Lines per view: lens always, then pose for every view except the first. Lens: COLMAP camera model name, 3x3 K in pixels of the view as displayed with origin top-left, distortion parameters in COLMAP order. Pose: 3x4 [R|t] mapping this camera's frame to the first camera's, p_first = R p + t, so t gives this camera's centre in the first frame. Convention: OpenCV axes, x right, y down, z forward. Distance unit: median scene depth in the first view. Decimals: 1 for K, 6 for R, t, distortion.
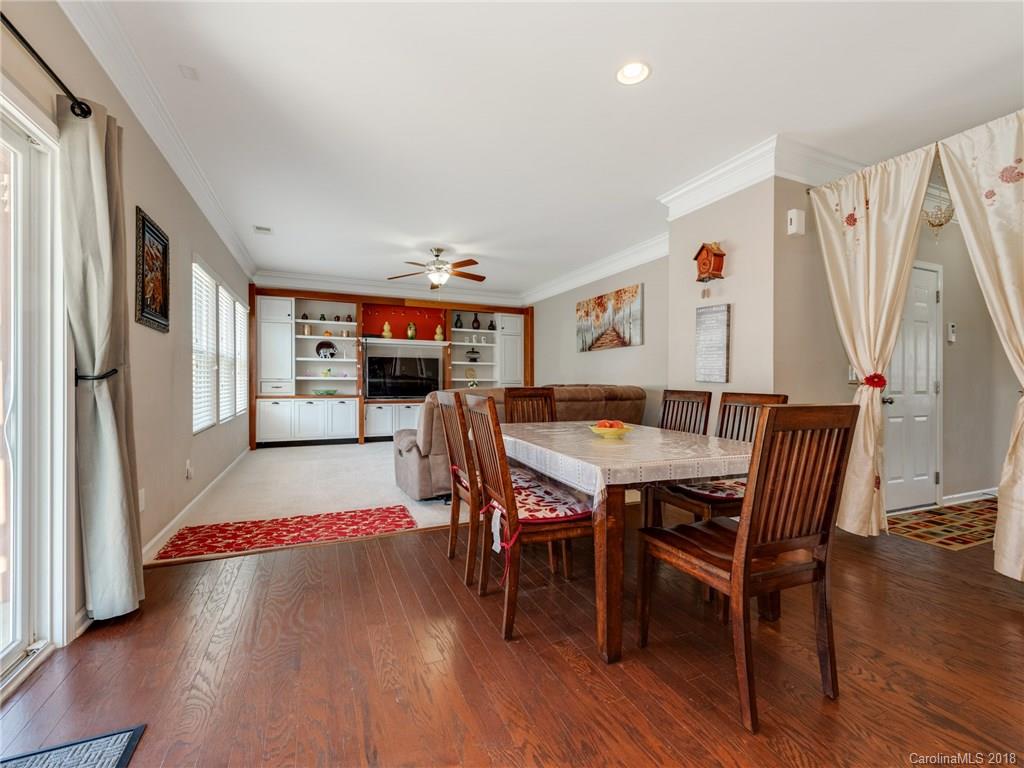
lens RADIAL K [[446.4, 0, 526.2], [0, 446.4, 389.9], [0, 0, 1]] dist [0.015720, -0.000069]
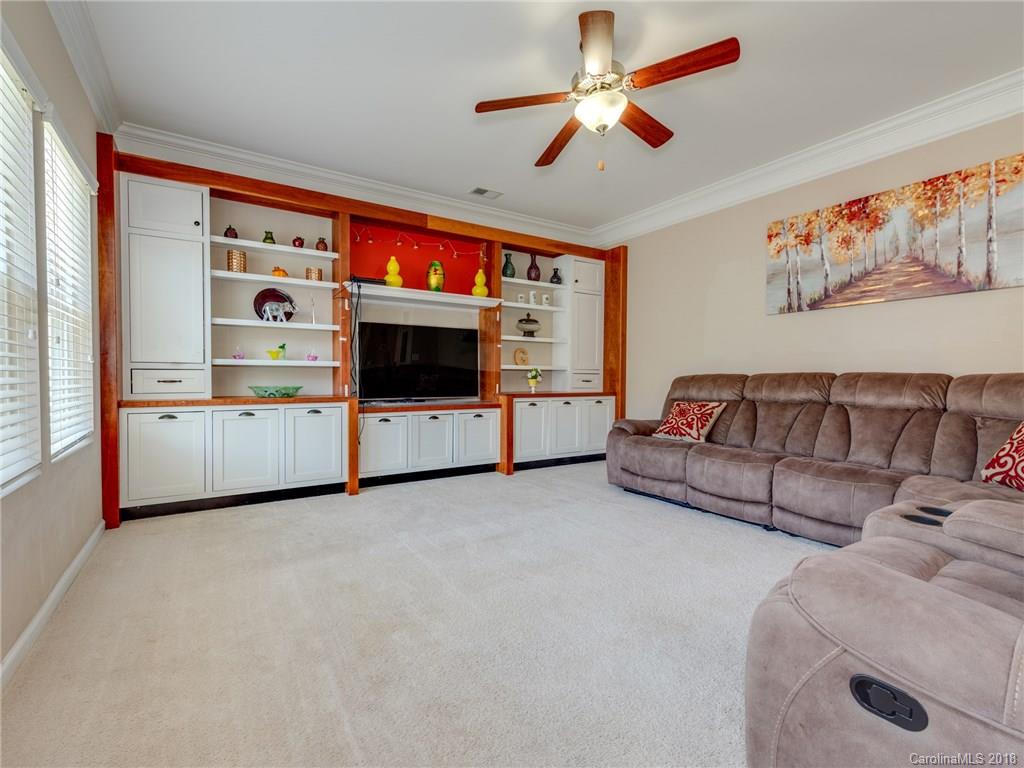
lens RADIAL K [[474.0, 0, 511.3], [0, 474.0, 388.4], [0, 0, 1]] dist [0.013708, -0.000129]
pose [[0.990622, -0.005991, 0.136501, -0.269658], [0.004761, 0.999945, 0.009336, -0.001322], [-0.136549, -0.008599, 0.990596, 0.457522]]
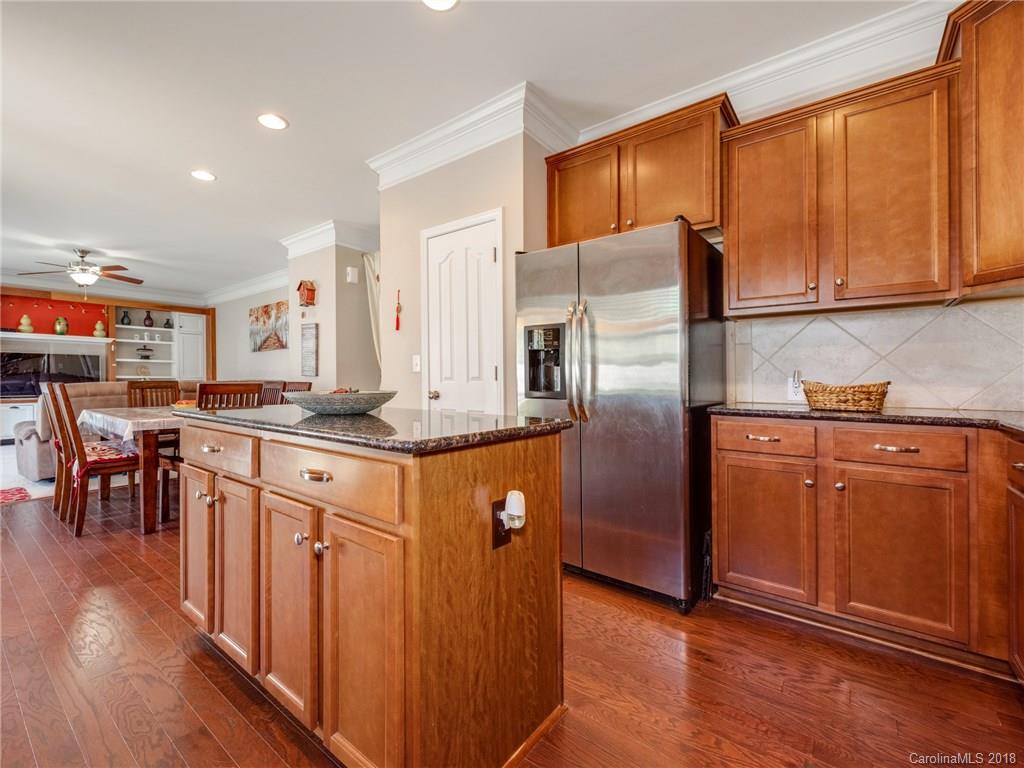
lens RADIAL K [[453.8, 0, 493.2], [0, 453.8, 381.1], [0, 0, 1]] dist [0.001947, -0.000069]
pose [[0.897475, -0.006860, 0.441012, 0.154979], [0.015084, 0.999772, -0.015145, 0.015159], [-0.440807, 0.020245, 0.897374, -0.296584]]
